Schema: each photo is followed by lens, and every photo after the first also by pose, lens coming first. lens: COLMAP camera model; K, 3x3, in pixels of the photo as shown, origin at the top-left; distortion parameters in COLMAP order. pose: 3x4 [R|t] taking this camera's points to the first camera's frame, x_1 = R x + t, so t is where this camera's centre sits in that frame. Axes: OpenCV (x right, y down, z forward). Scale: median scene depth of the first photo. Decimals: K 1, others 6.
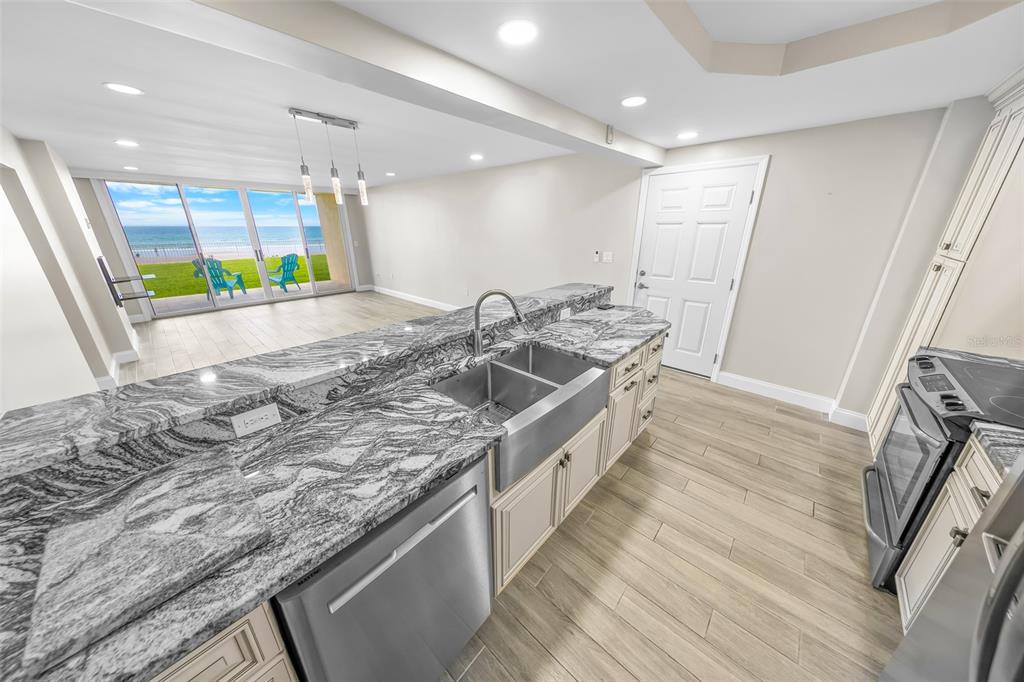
lens RADIAL K [[321.6, 0, 508.0], [0, 321.6, 339.8], [0, 0, 1]] dist [0.003369, 0.000008]
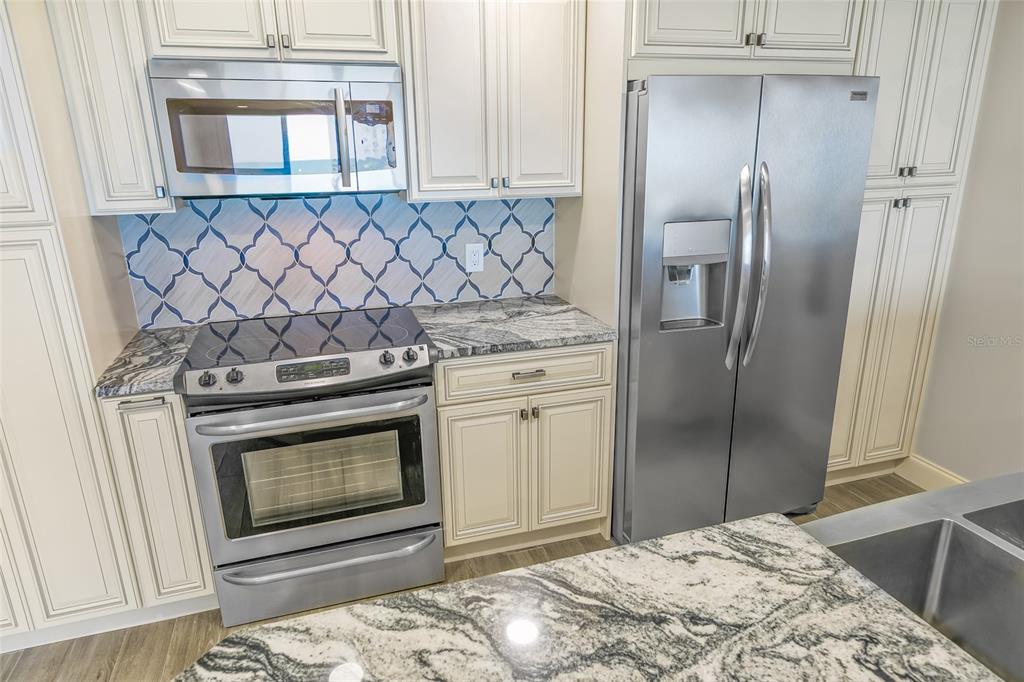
lens RADIAL K [[628.4, 0, 506.2], [0, 628.4, 340.3], [0, 0, 1]] dist [0.003759, 0.000688]
pose [[-0.871245, -0.123681, 0.475011, 0.213625], [0.185270, 0.813289, 0.551576, -0.408105], [-0.454541, 0.568563, -0.685660, 1.168153]]
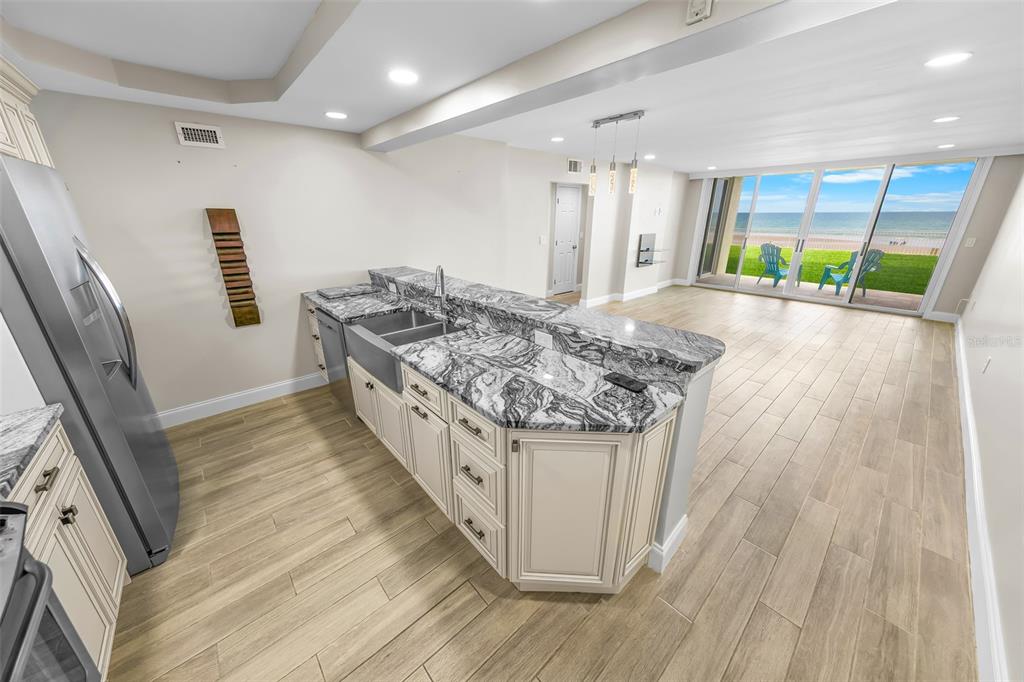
lens RADIAL K [[354.9, 0, 509.3], [0, 354.9, 338.9], [0, 0, 1]] dist [0.000090, 0.000073]
pose [[-0.101867, 0.335561, -0.936494, 1.035735], [-0.330501, 0.876503, 0.350016, -0.373261], [0.938292, 0.345167, 0.021617, 1.027093]]
